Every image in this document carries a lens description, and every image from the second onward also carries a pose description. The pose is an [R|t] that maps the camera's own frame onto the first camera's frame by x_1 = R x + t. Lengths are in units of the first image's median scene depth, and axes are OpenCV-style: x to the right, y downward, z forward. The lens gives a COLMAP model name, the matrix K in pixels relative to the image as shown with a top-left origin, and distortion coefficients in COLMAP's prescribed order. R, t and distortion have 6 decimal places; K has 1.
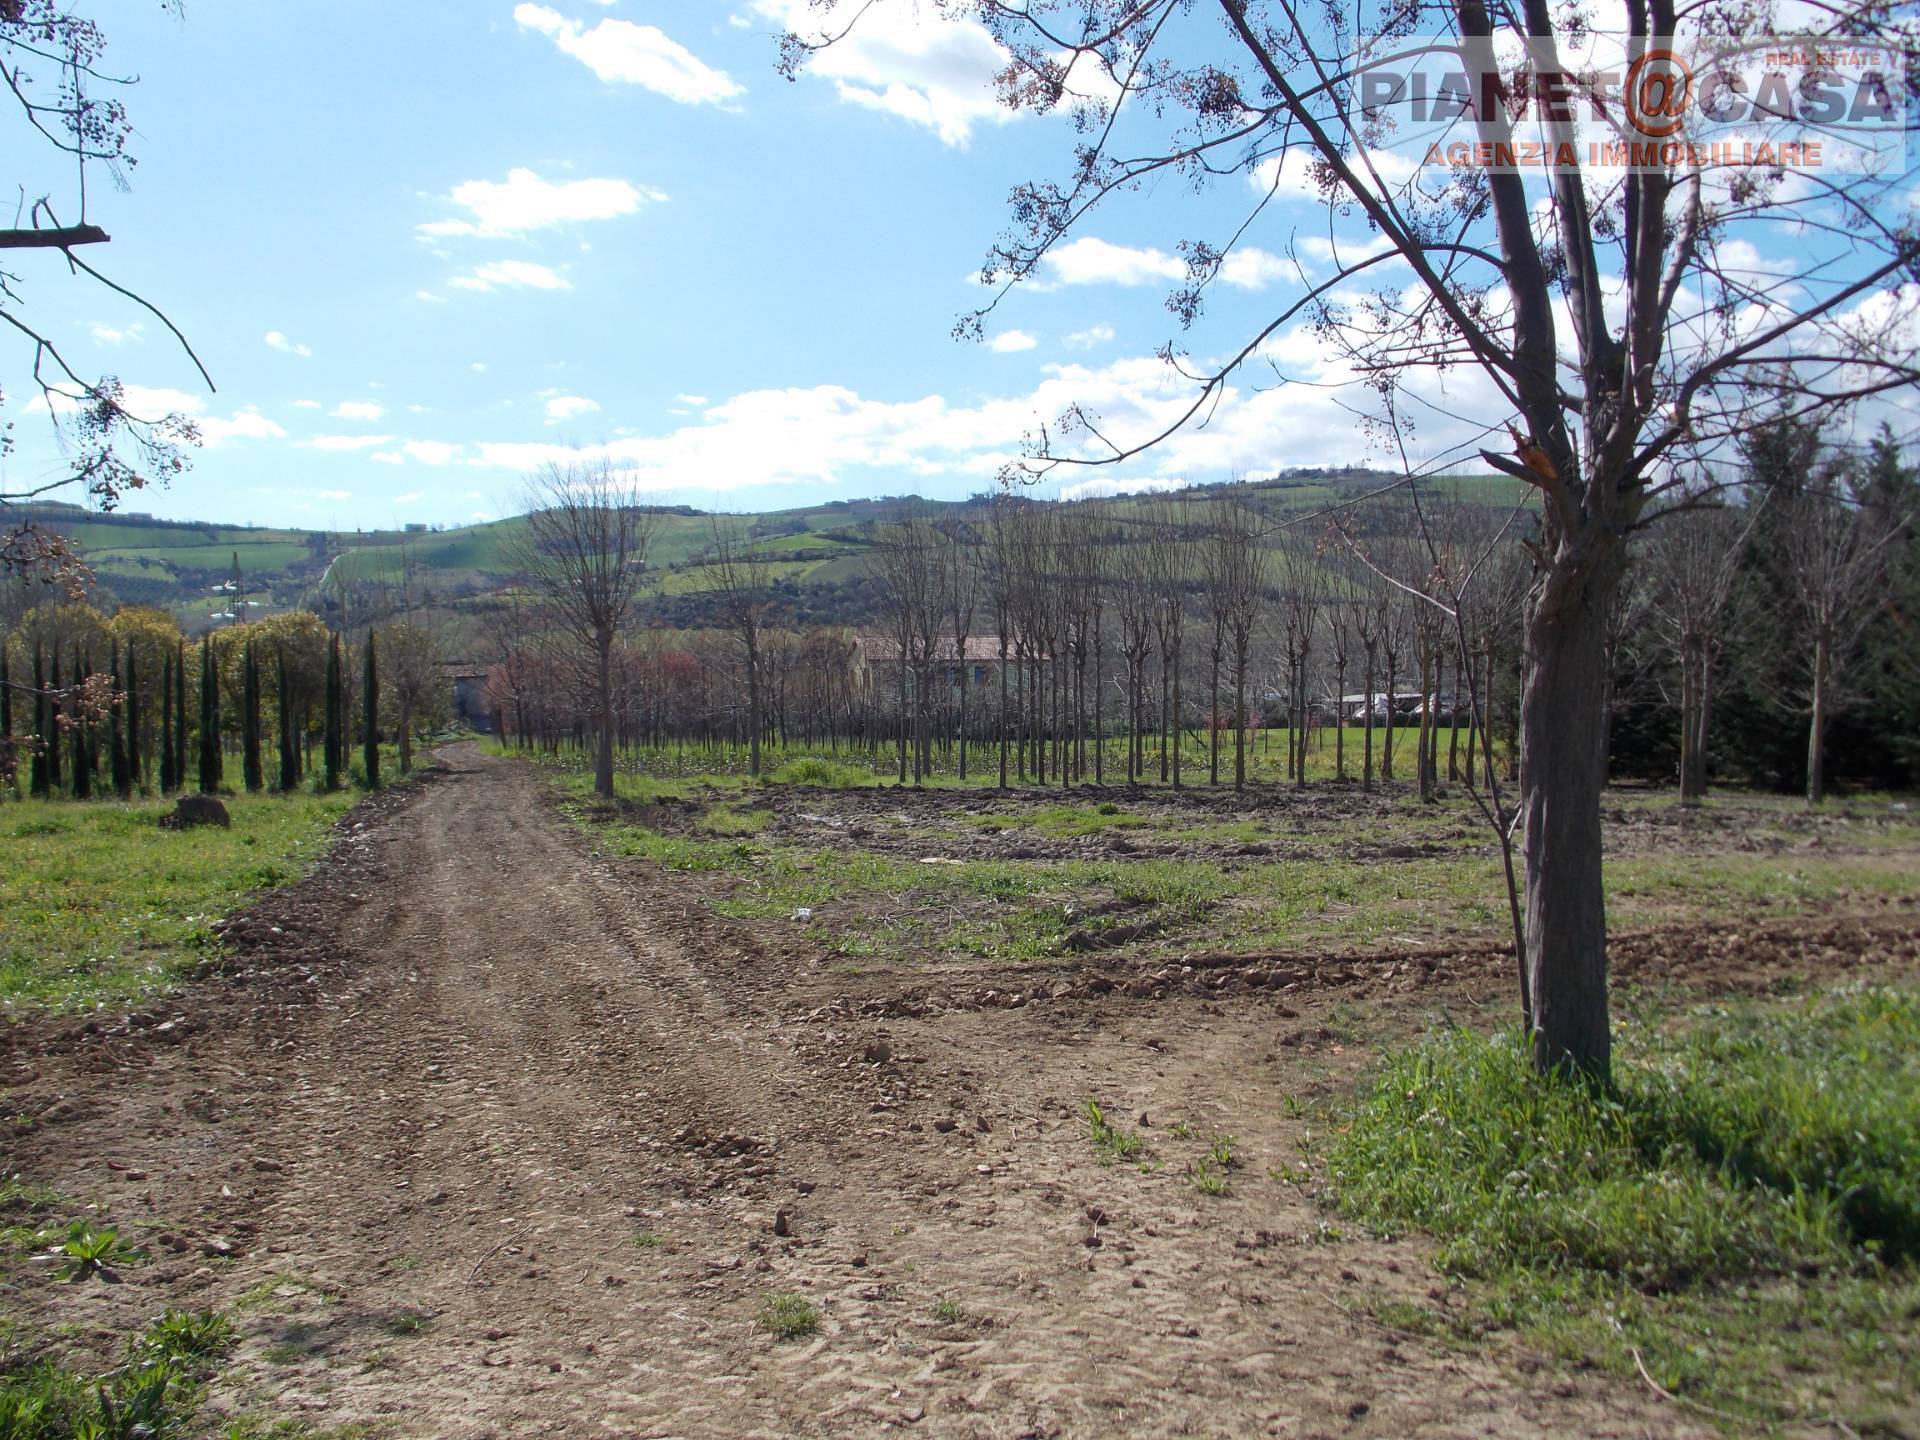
lens RADIAL K [[1700.4, 0, 949.0], [0, 1700.4, 719.8], [0, 0, 1]] dist [0.045460, -0.035347]
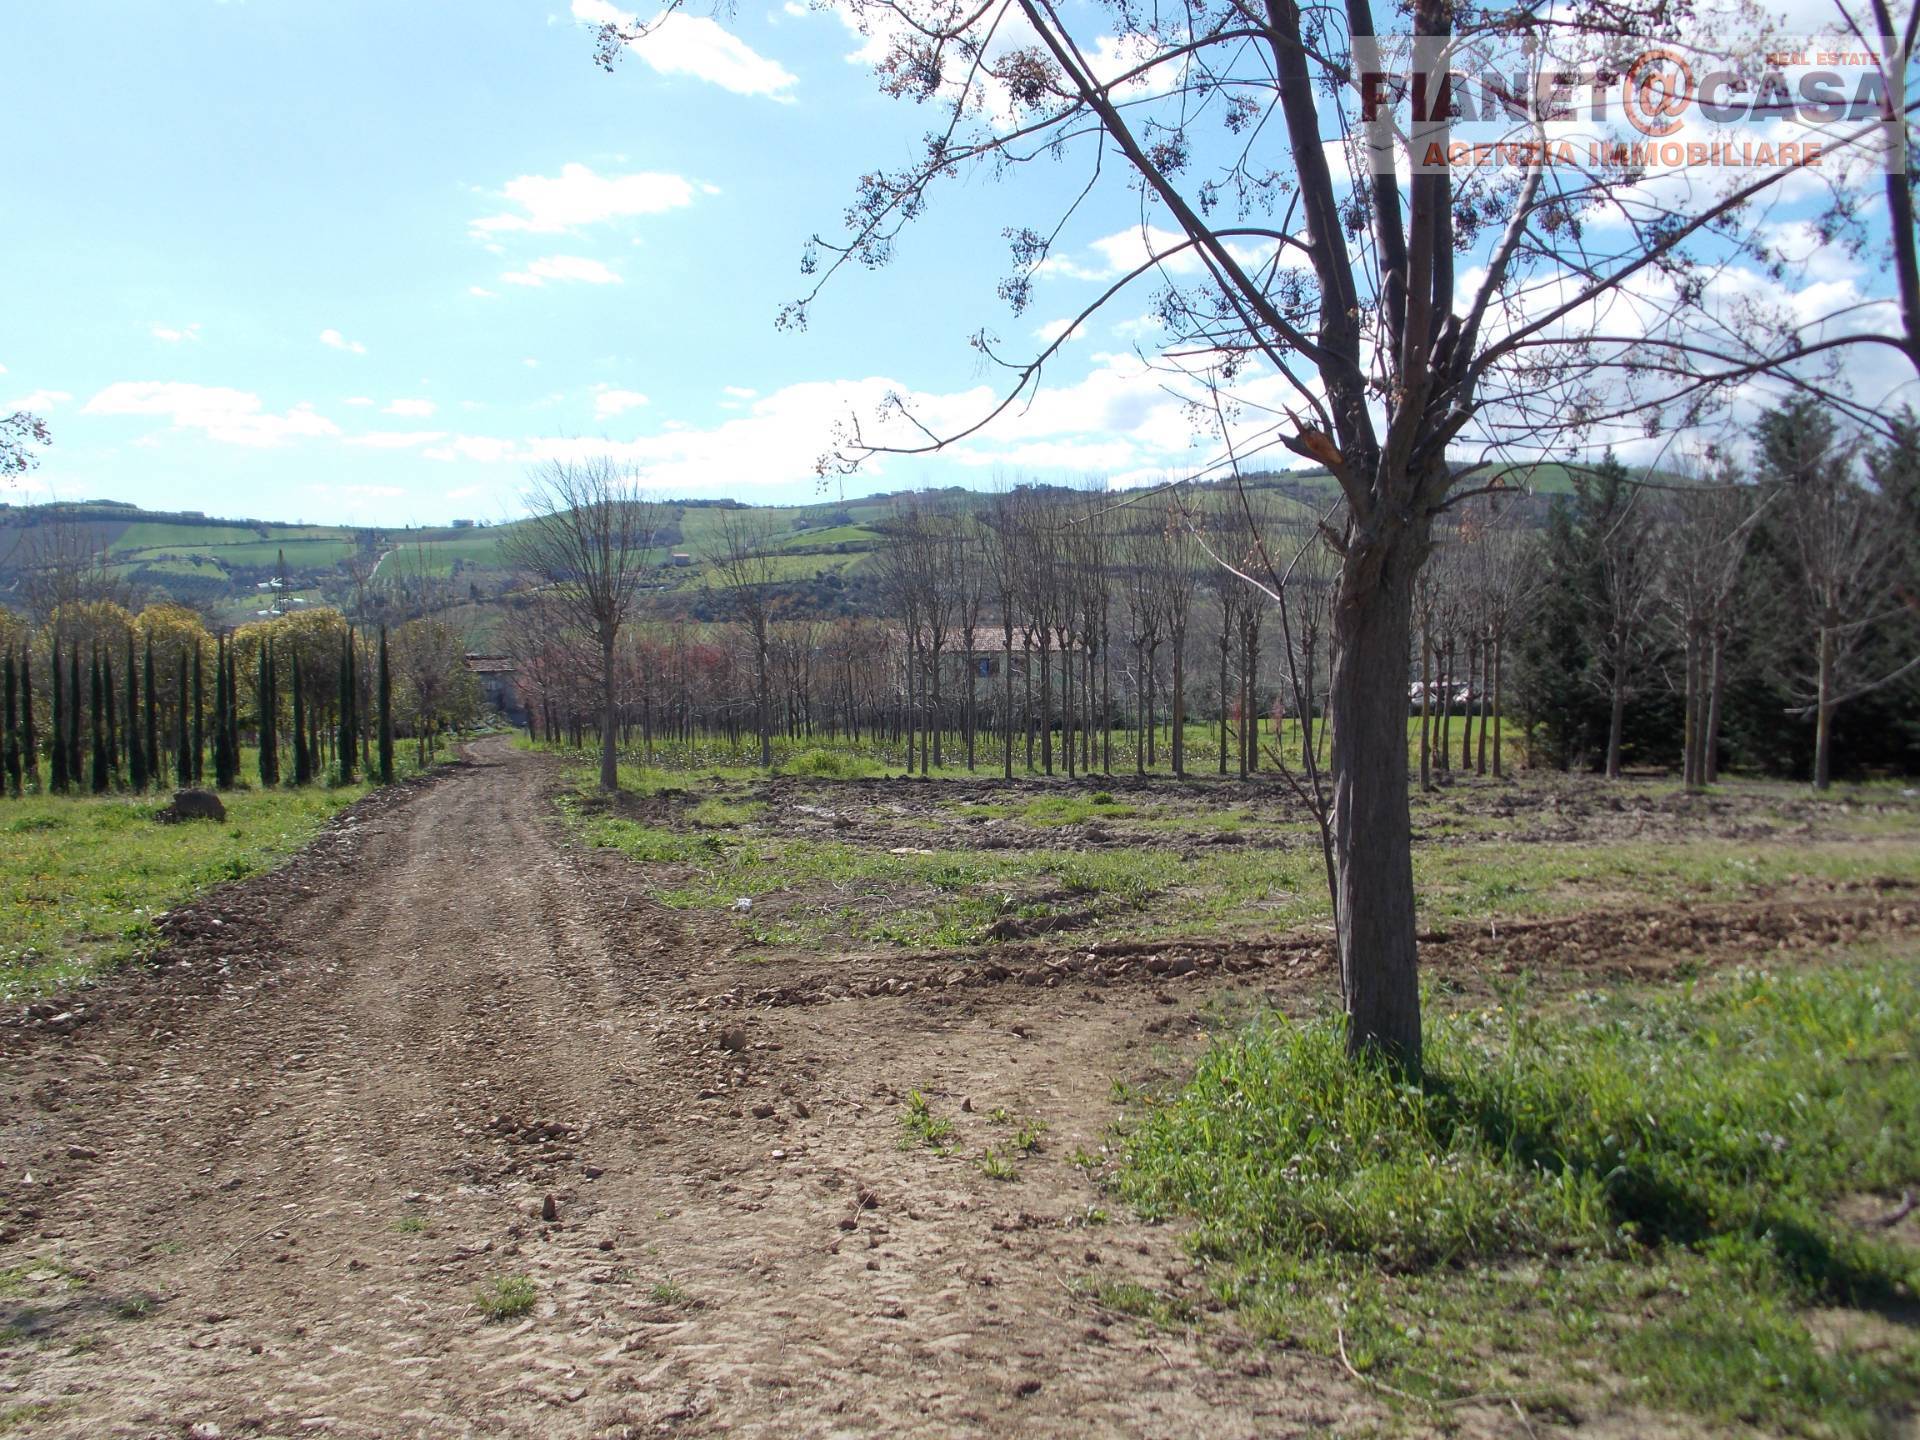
lens RADIAL K [[1700.4, 0, 962.4], [0, 1700.4, 722.6], [0, 0, 1]] dist [0.045460, -0.035347]
pose [[0.999798, -0.006050, -0.019181, 0.125054], [0.006176, 0.999960, 0.006505, 0.002428], [0.019140, -0.006622, 0.999795, -0.002009]]
